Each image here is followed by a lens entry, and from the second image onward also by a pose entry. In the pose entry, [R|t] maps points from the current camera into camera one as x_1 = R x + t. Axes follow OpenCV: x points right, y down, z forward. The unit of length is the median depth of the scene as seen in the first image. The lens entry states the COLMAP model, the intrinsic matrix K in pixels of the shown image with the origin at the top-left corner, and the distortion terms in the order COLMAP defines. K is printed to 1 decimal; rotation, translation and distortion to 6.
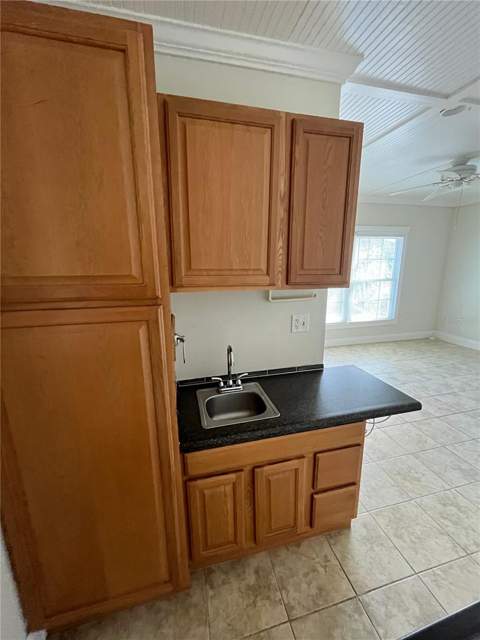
lens RADIAL K [[259.2, 0, 239.7], [0, 259.2, 319.5], [0, 0, 1]] dist [-0.004027, 0.000418]
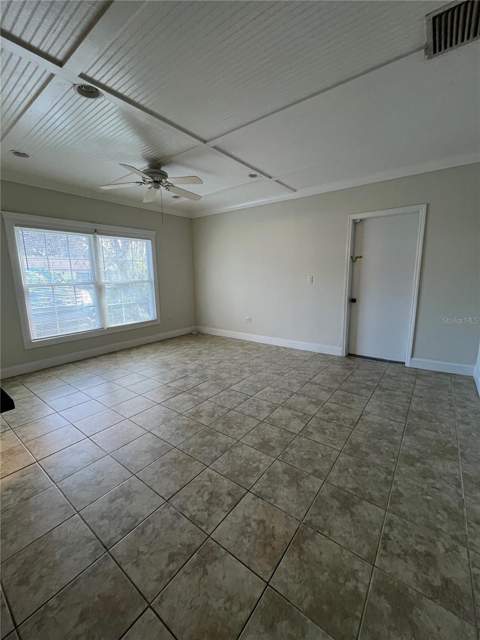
lens RADIAL K [[259.2, 0, 240.6], [0, 259.2, 318.4], [0, 0, 1]] dist [-0.004027, 0.000418]
pose [[0.778928, -0.107896, 0.617762, 0.286540], [0.144494, 0.989461, -0.009375, 0.069408], [-0.610240, 0.096566, 0.786309, -0.021023]]
